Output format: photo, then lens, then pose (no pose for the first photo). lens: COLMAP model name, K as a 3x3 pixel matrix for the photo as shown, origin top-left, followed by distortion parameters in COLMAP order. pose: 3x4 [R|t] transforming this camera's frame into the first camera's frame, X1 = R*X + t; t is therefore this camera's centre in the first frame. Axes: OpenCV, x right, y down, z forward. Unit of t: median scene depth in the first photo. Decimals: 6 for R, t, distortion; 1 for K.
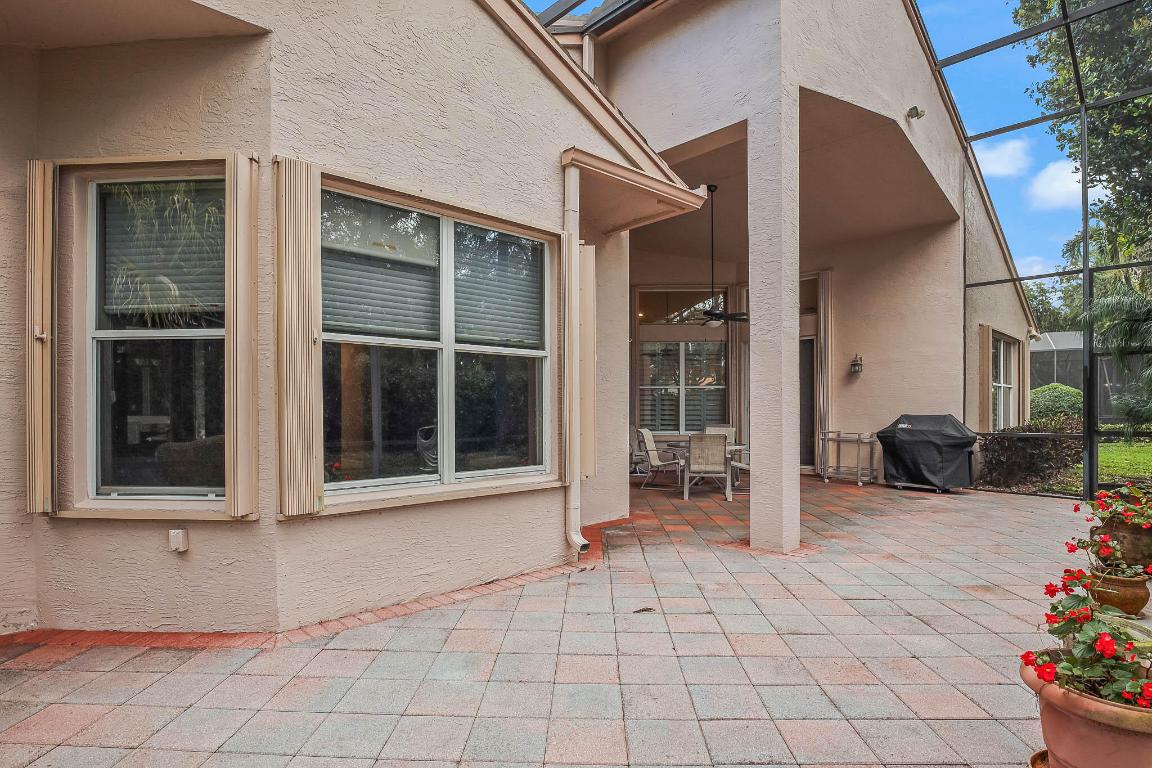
lens RADIAL K [[557.7, 0, 572.5], [0, 557.7, 390.1], [0, 0, 1]] dist [-0.027468, 0.000761]
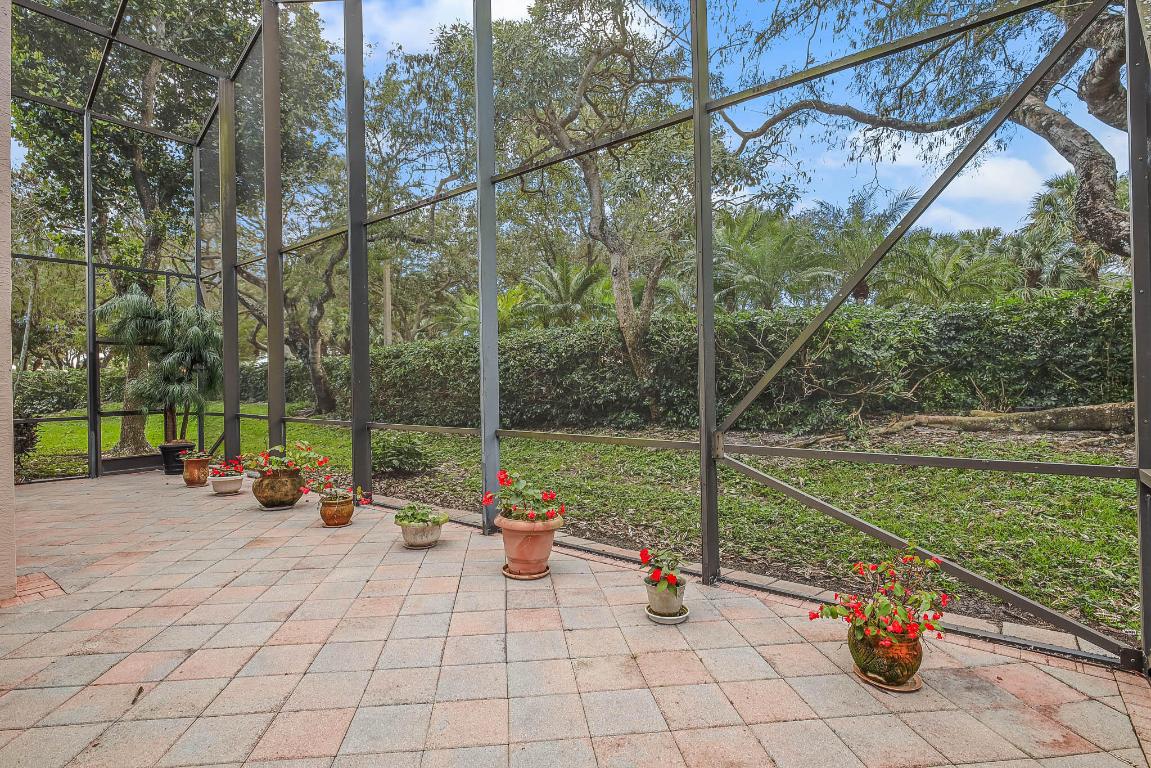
lens RADIAL K [[557.2, 0, 573.3], [0, 557.2, 385.2], [0, 0, 1]] dist [-0.027468, 0.000761]
pose [[-0.152160, -0.000389, 0.988356, -0.639497], [-0.027851, 0.999604, -0.003894, 0.009393], [-0.987963, -0.028119, -0.152110, 0.620824]]
